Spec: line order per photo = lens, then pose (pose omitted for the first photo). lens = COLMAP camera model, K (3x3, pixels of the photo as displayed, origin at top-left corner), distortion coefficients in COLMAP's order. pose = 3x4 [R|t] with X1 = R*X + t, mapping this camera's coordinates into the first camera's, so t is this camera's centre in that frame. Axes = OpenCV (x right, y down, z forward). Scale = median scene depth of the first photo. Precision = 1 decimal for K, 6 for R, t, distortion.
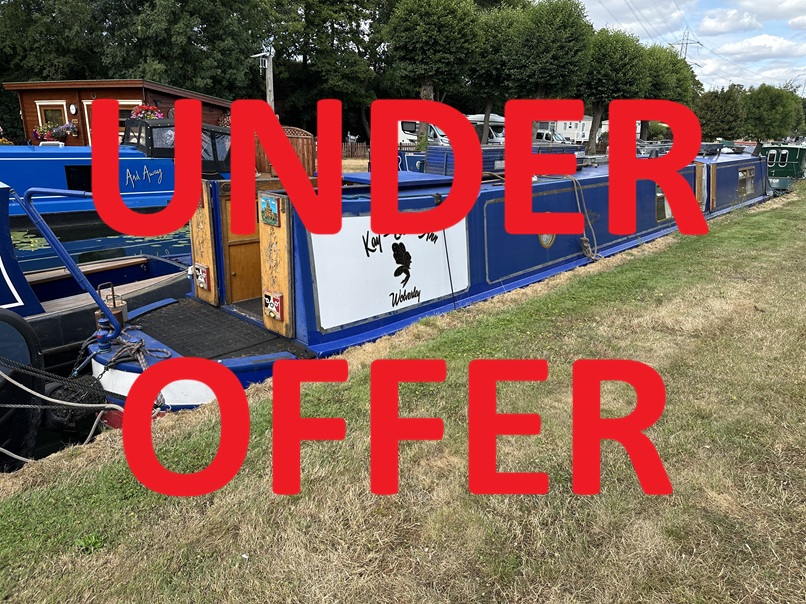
lens RADIAL K [[566.7, 0, 396.0], [0, 566.7, 302.9], [0, 0, 1]] dist [0.021537, -0.029304]
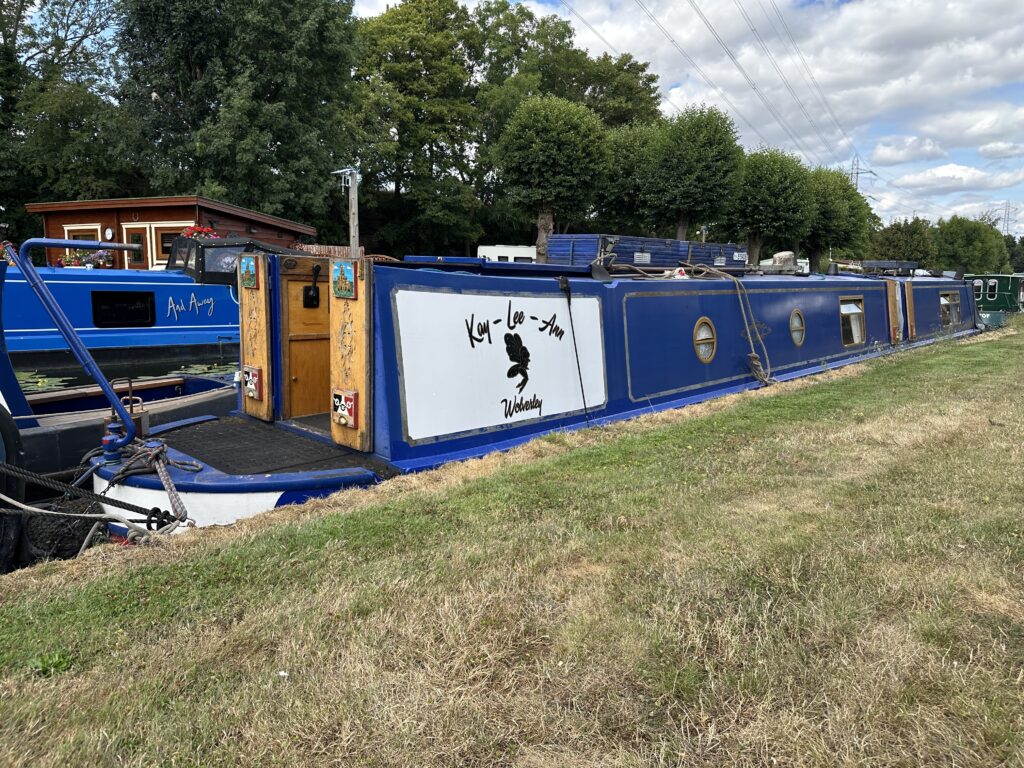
lens RADIAL K [[720.0, 0, 507.9], [0, 720.0, 384.0], [0, 0, 1]] dist [0.021537, -0.029304]
pose [[0.999997, -0.002280, 0.000347, -0.002646], [0.002306, 0.988818, -0.149108, 0.098872], [-0.000003, 0.149109, 0.988821, 0.052966]]
